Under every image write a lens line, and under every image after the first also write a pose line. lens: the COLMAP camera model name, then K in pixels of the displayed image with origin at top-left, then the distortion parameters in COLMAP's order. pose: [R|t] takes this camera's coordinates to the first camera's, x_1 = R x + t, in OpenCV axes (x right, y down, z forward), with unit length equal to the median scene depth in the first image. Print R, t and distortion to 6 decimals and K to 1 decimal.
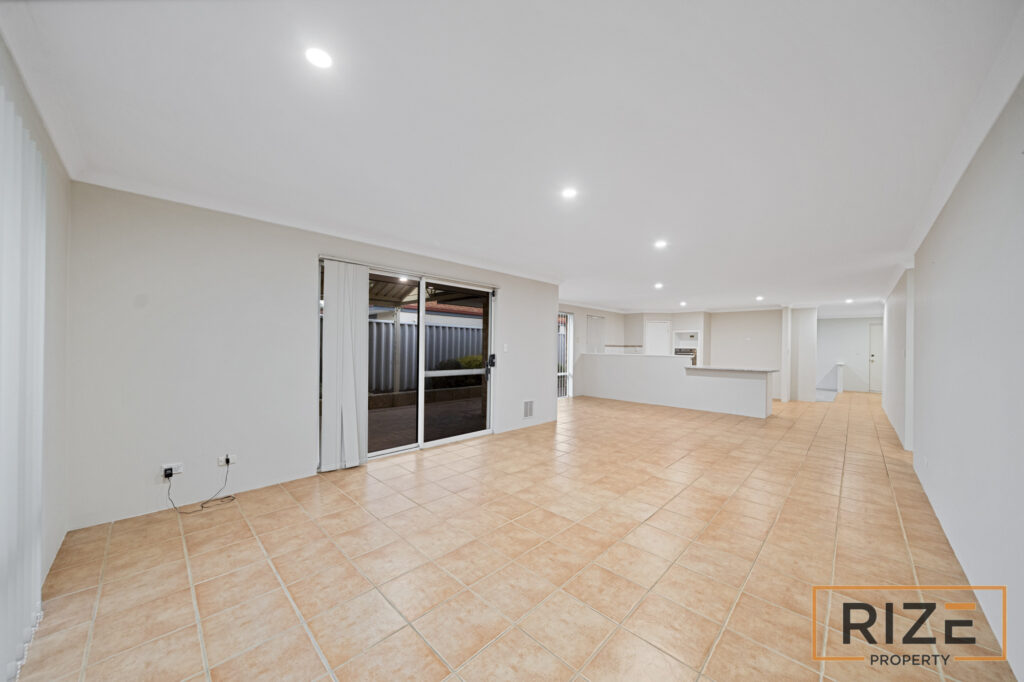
lens RADIAL K [[352.4, 0, 520.1], [0, 352.4, 344.8], [0, 0, 1]] dist [0.000493, 0.000022]
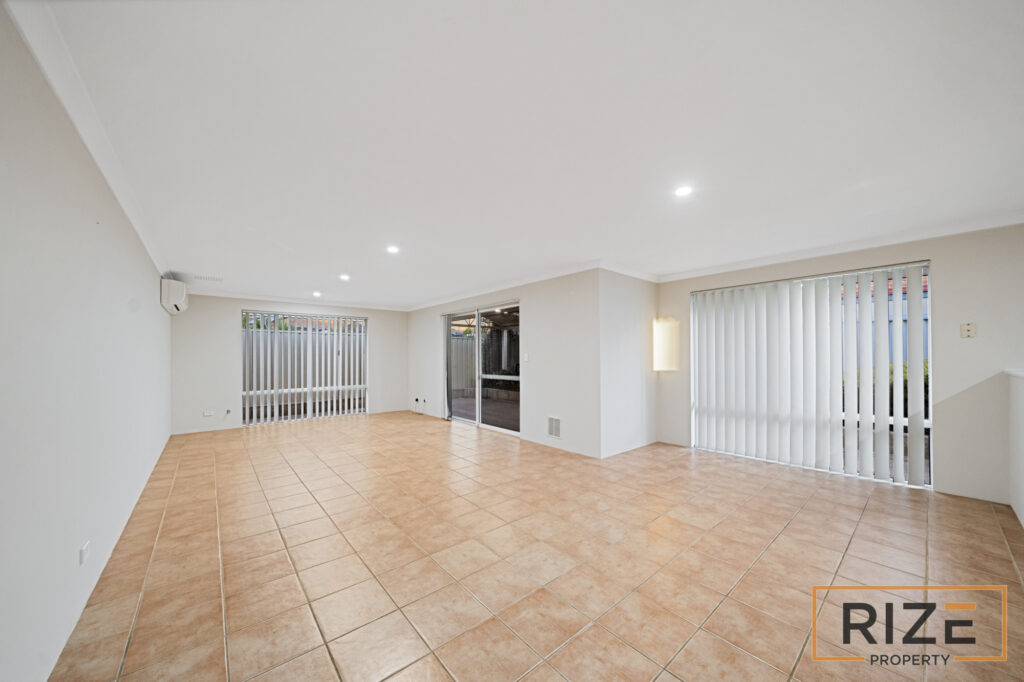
lens RADIAL K [[352.4, 0, 492.6], [0, 352.4, 353.6], [0, 0, 1]] dist [0.000493, 0.000022]
pose [[-0.128853, -0.020036, -0.991461, 1.205022], [0.009844, 0.999721, -0.021482, 0.023507], [0.991615, -0.012528, -0.128619, 1.273862]]
